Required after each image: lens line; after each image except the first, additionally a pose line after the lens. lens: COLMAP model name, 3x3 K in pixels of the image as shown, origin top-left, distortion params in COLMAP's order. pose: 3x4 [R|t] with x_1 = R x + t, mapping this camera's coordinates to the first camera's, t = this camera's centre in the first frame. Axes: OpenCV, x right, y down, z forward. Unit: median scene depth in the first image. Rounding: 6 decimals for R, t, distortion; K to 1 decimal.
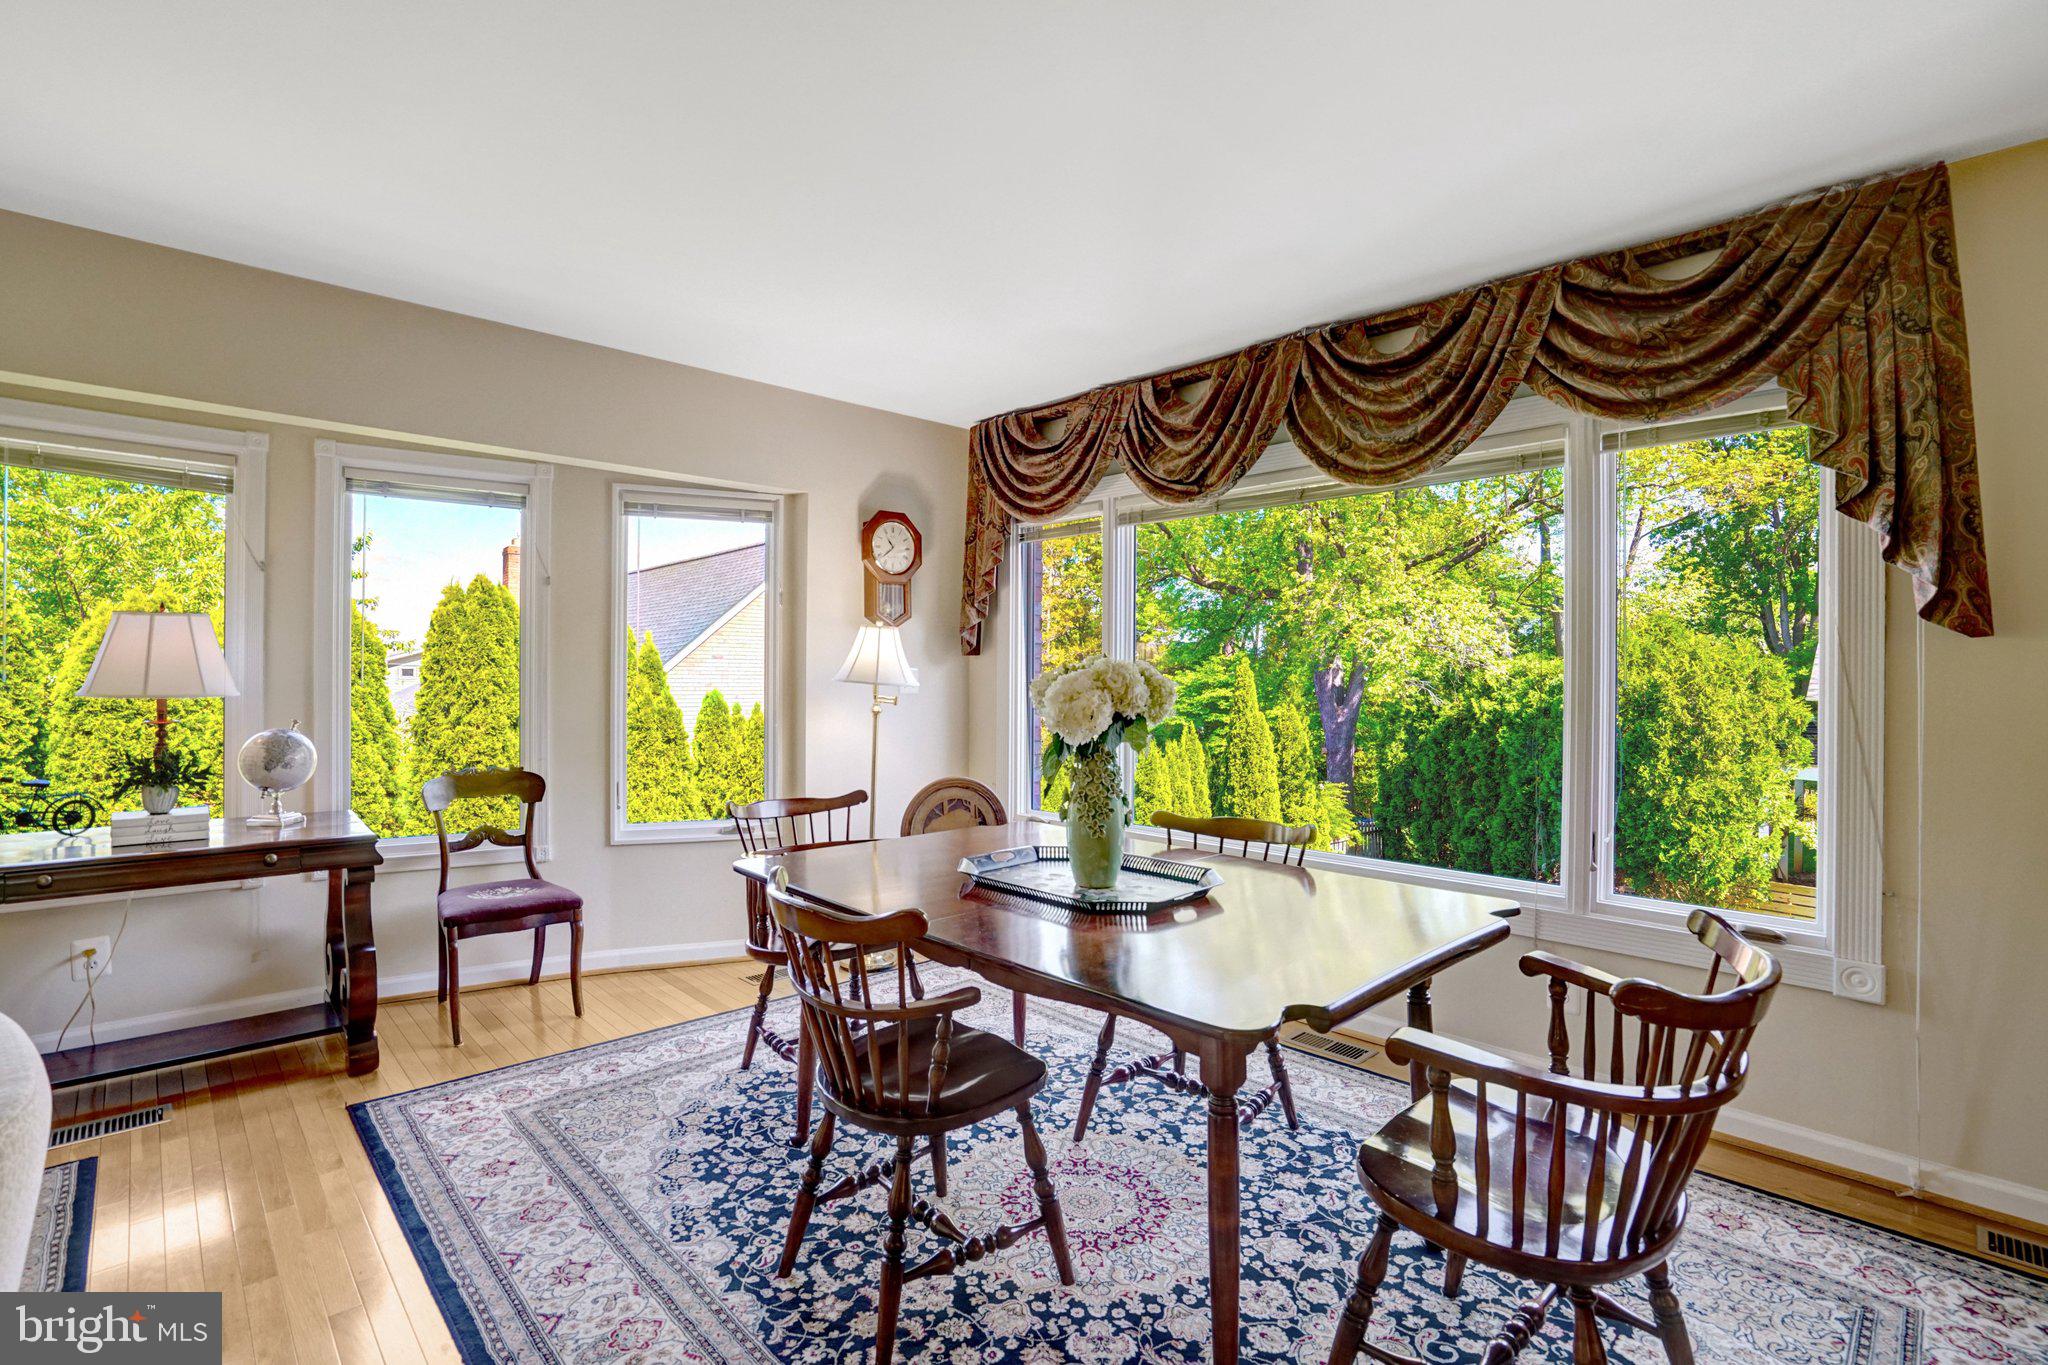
lens RADIAL K [[944.5, 0, 1007.8], [0, 944.5, 677.4], [0, 0, 1]] dist [-0.040779, 0.011507]
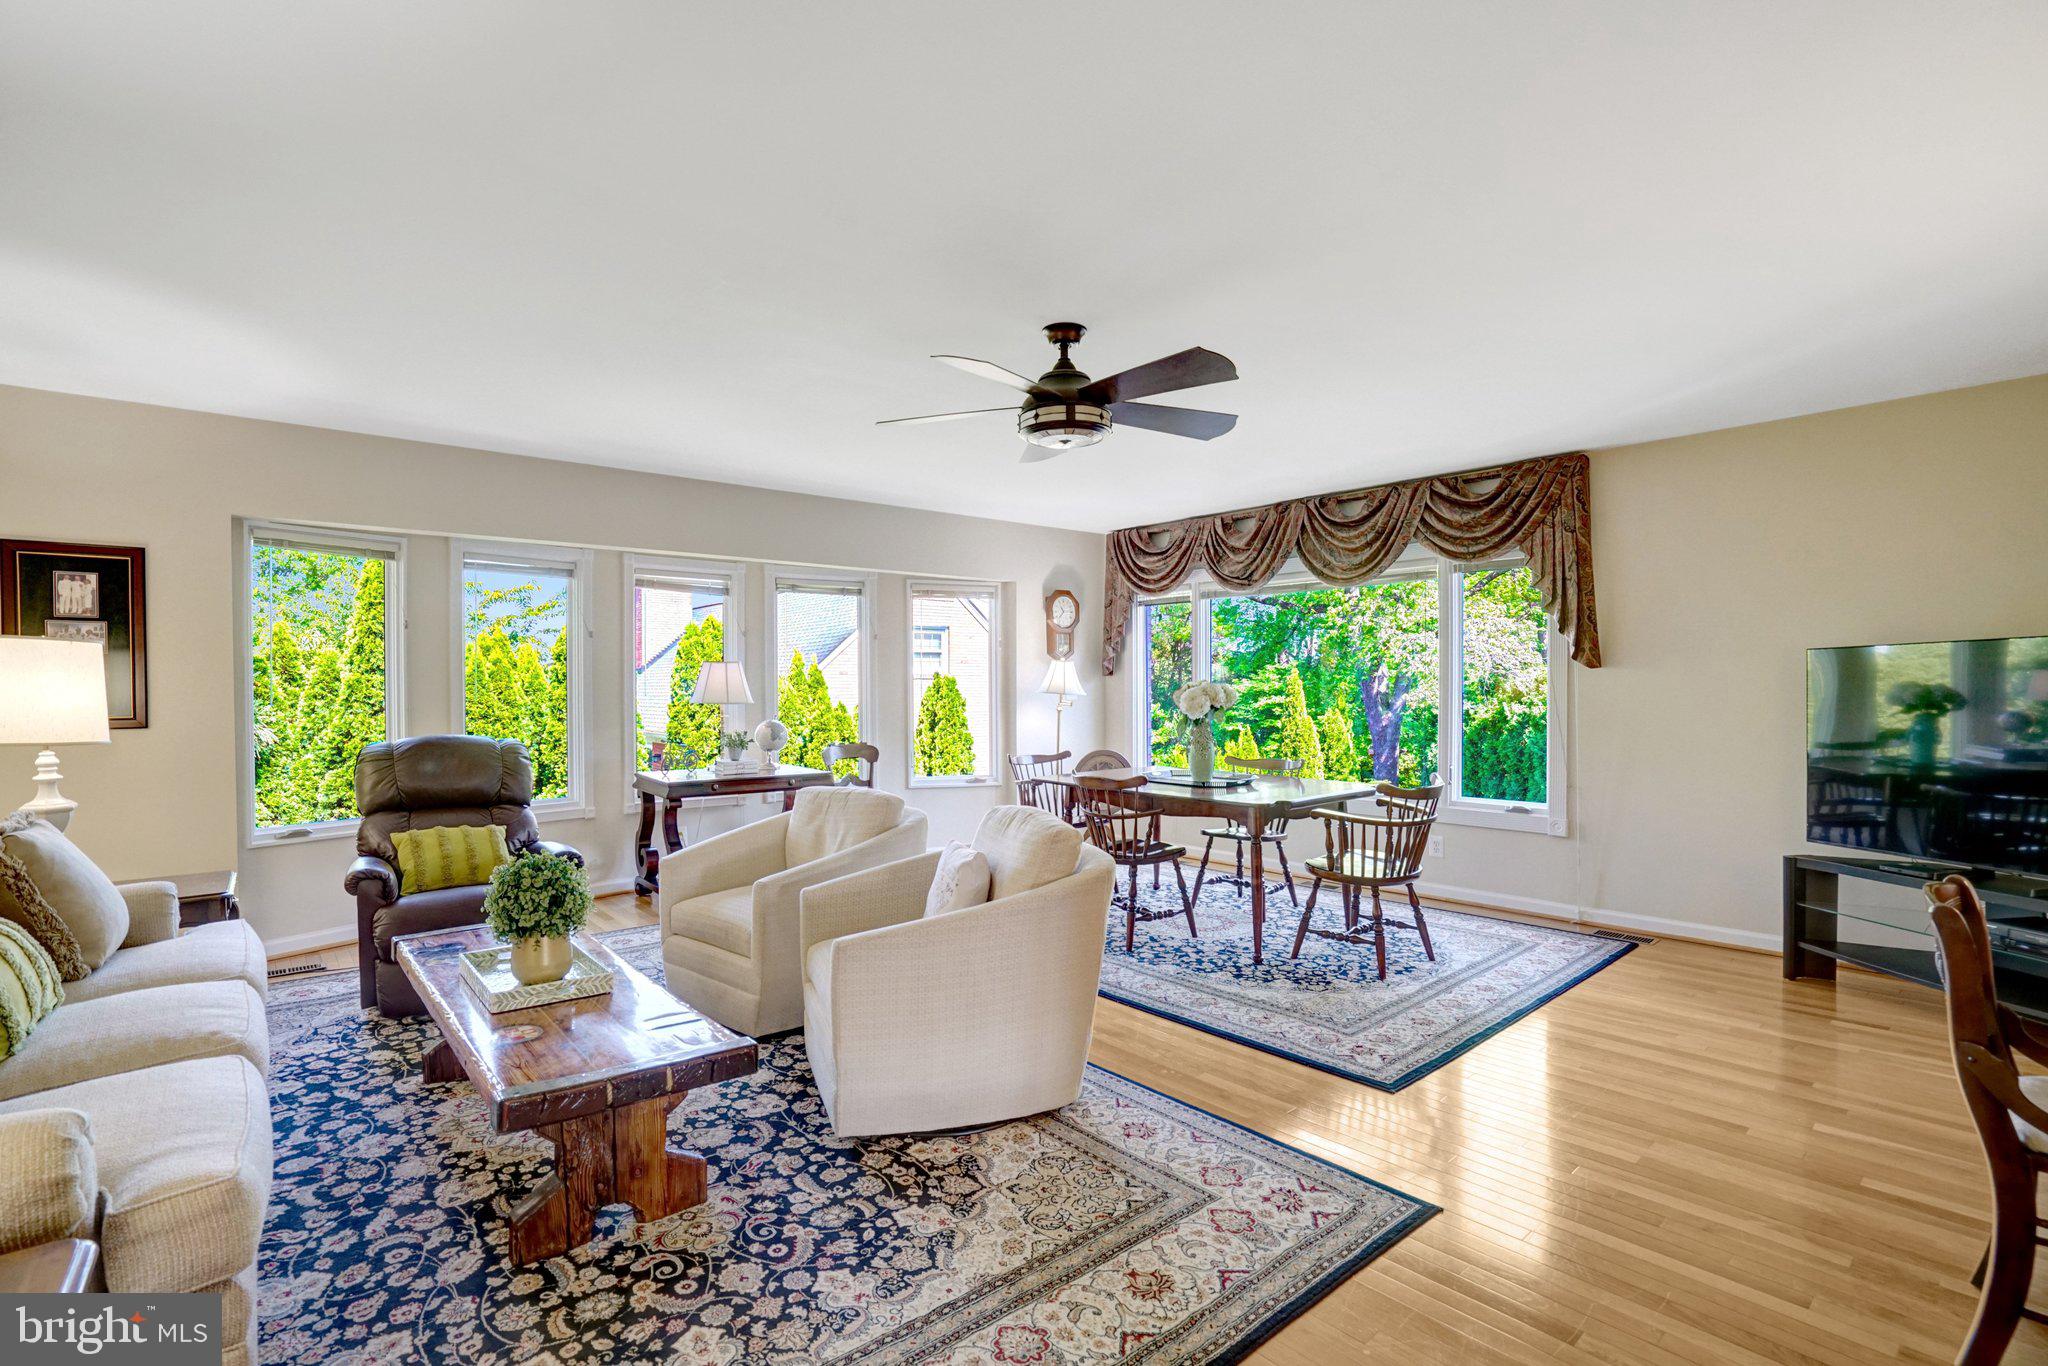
lens RADIAL K [[944.5, 0, 1015.3], [0, 944.5, 699.6], [0, 0, 1]] dist [-0.040779, 0.011507]
pose [[0.998710, -0.009382, -0.049894, -0.135144], [0.010032, 0.999868, 0.012797, -0.005378], [0.049767, -0.013281, 0.998673, -0.721410]]
